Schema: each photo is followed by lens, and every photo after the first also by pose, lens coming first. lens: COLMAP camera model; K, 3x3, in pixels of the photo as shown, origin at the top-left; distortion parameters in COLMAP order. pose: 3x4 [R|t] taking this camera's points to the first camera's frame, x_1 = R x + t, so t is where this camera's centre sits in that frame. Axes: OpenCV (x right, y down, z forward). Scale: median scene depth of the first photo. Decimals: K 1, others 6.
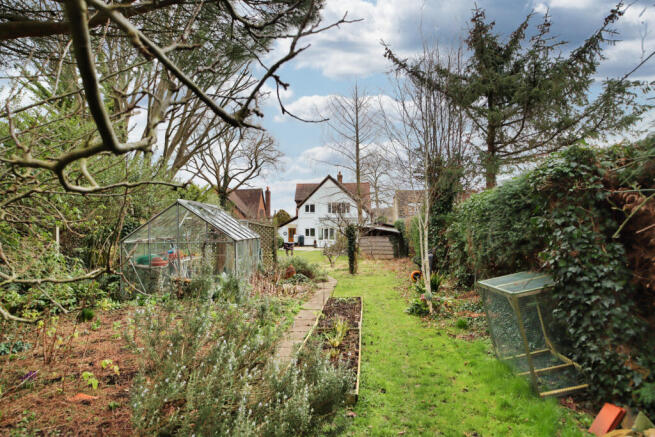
lens RADIAL K [[411.4, 0, 327.5], [0, 411.4, 218.5], [0, 0, 1]] dist [-0.007172, -0.000352]
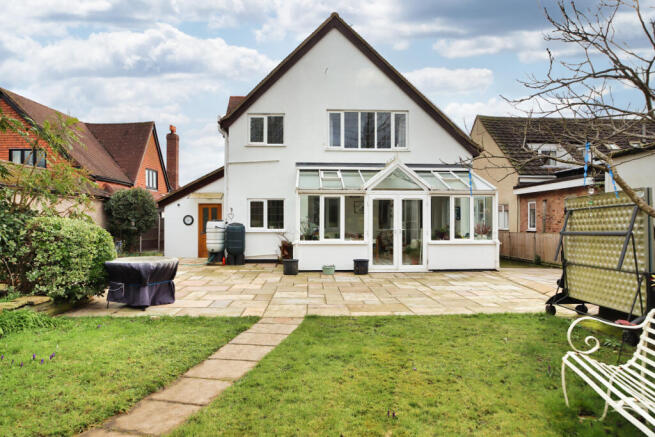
lens RADIAL K [[411.4, 0, 327.5], [0, 411.4, 218.5], [0, 0, 1]] dist [-0.007172, -0.000352]
pose [[0.992568, 0.006292, 0.121527, -0.035289], [-0.006982, 0.999962, 0.005255, 0.035282], [-0.121489, -0.006064, 0.992574, 0.713857]]
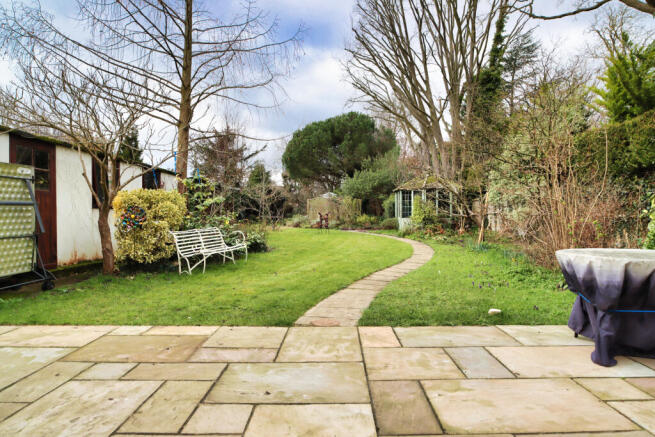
lens RADIAL K [[411.4, 0, 327.5], [0, 411.4, 218.5], [0, 0, 1]] dist [-0.007172, -0.000352]
pose [[-0.998380, 0.009024, -0.056172, -0.019129], [0.009486, 0.999923, -0.007963, 0.061483], [0.056095, -0.008483, -0.998389, 1.279707]]
